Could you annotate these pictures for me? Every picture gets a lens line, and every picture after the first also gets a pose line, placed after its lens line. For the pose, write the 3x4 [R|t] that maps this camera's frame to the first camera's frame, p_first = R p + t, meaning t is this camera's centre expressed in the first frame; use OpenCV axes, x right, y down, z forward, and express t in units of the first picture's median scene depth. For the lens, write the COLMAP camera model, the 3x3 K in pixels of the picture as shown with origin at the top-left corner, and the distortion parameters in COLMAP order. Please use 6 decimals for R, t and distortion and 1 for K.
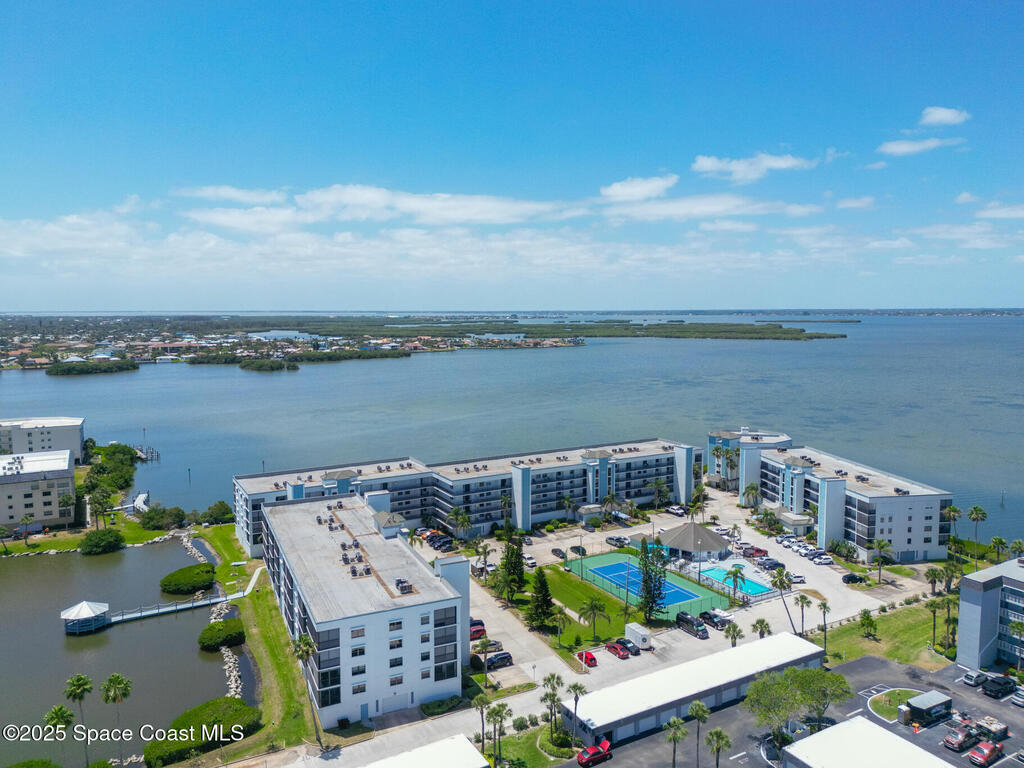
lens RADIAL K [[733.1, 0, 515.6], [0, 733.1, 385.4], [0, 0, 1]] dist [0.086384, -0.096308]
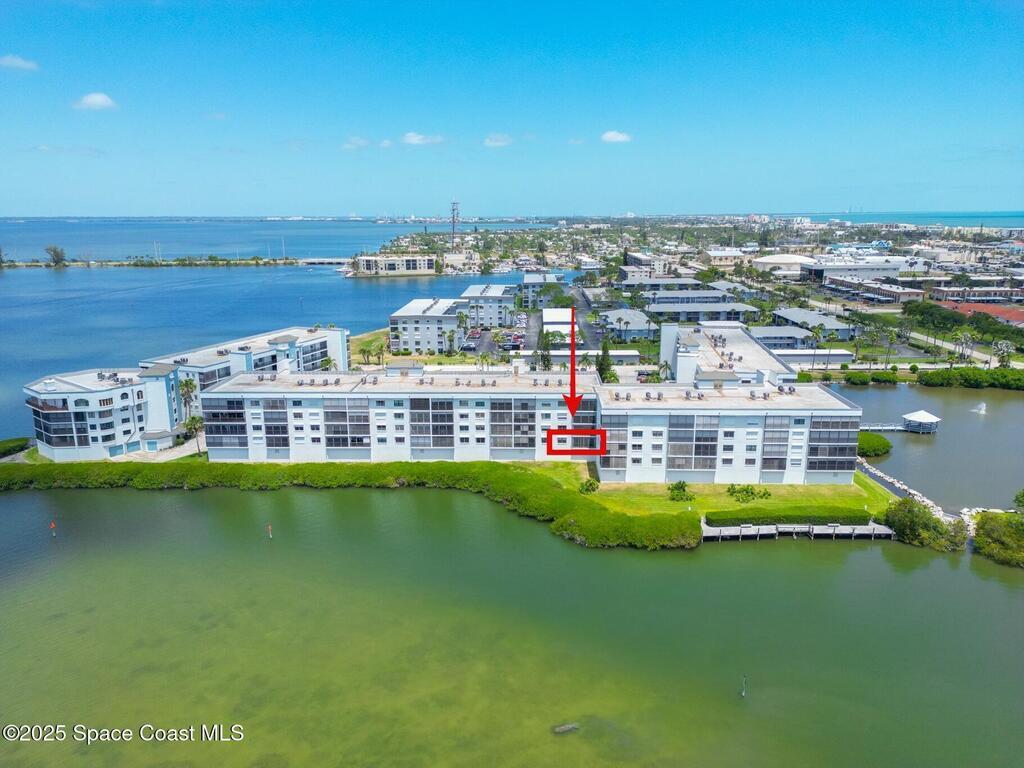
lens RADIAL K [[713.3, 0, 514.8], [0, 713.3, 382.7], [0, 0, 1]] dist [0.087246, -0.089539]
pose [[-0.849789, -0.113739, 0.514706, -0.436881], [0.061094, 0.948611, 0.310490, -0.134388], [-0.523571, 0.295296, -0.799171, 1.663242]]
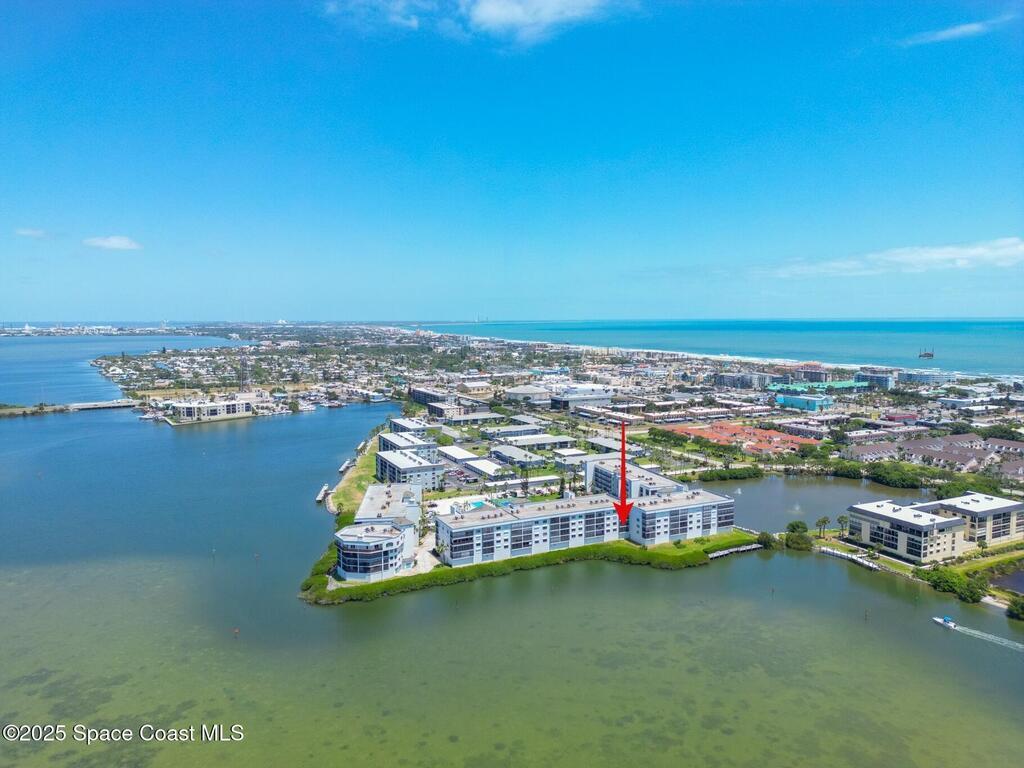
lens RADIAL K [[713.3, 0, 514.8], [0, 713.3, 382.7], [0, 0, 1]] dist [0.087246, -0.089539]
pose [[-0.997292, -0.000793, 0.073538, 0.008765], [0.013375, 0.981309, 0.191975, -0.459730], [-0.072315, 0.192439, -0.978641, 2.543971]]
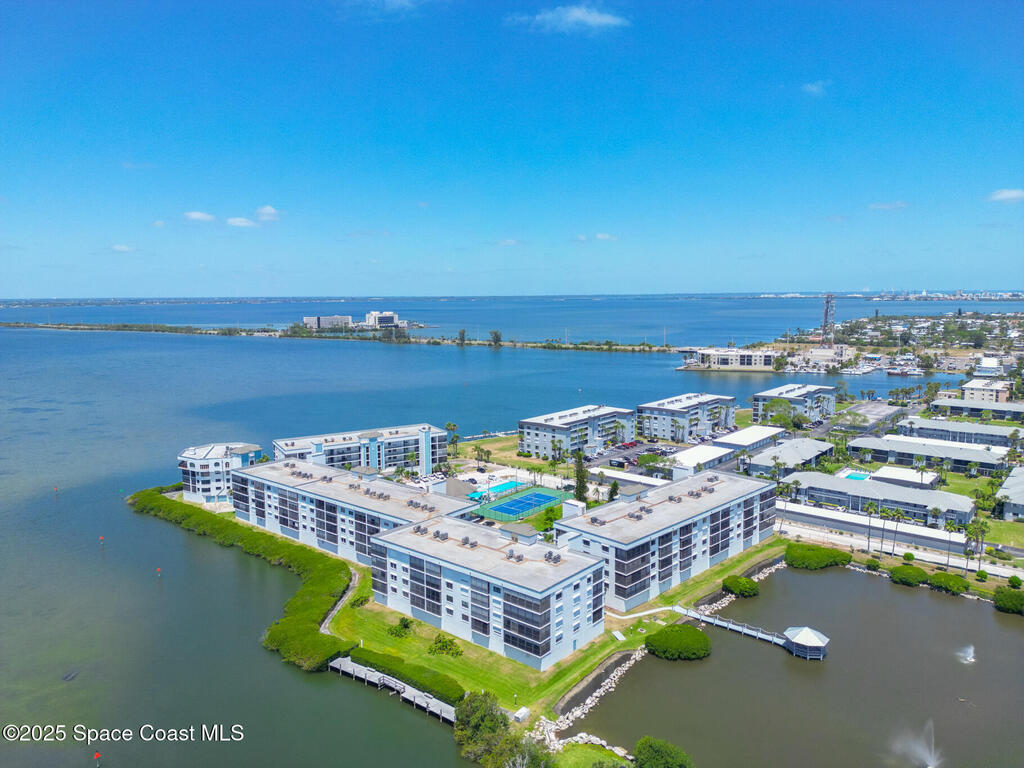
lens RADIAL K [[713.3, 0, 514.8], [0, 713.3, 382.7], [0, 0, 1]] dist [0.087246, -0.089539]
pose [[-0.338613, -0.112673, 0.934155, -0.942193], [0.104649, 0.982135, 0.156393, -0.169980], [-0.935088, 0.150715, -0.320772, 1.159876]]
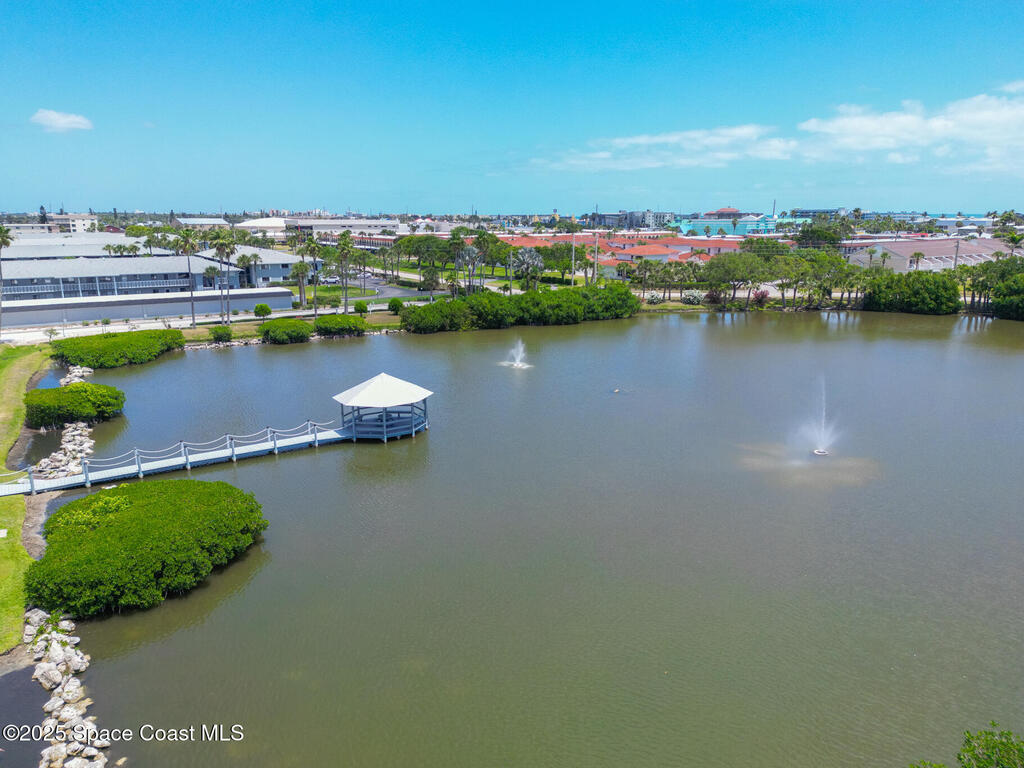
lens RADIAL K [[726.1, 0, 509.2], [0, 726.1, 371.4], [0, 0, 1]] dist [0.078795, -0.086036]
pose [[-0.998485, 0.014962, -0.052953, -0.441555], [-0.002070, 0.951427, 0.307866, 0.109044], [0.054987, 0.307510, -0.949955, 0.993944]]
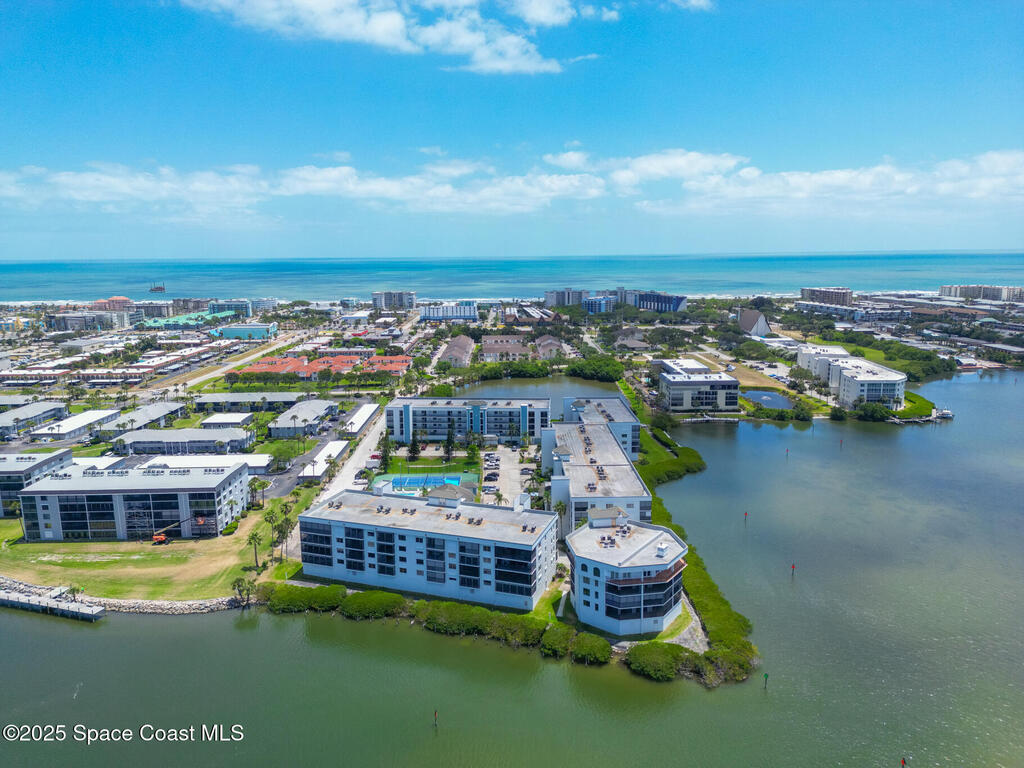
lens RADIAL K [[714.9, 0, 514.6], [0, 714.9, 364.4], [0, 0, 1]] dist [0.031681, -0.007742]
pose [[-0.487379, 0.141511, -0.861647, 1.113160], [-0.076918, 0.975987, 0.203798, -0.259537], [0.869796, 0.165603, -0.464791, 1.486536]]
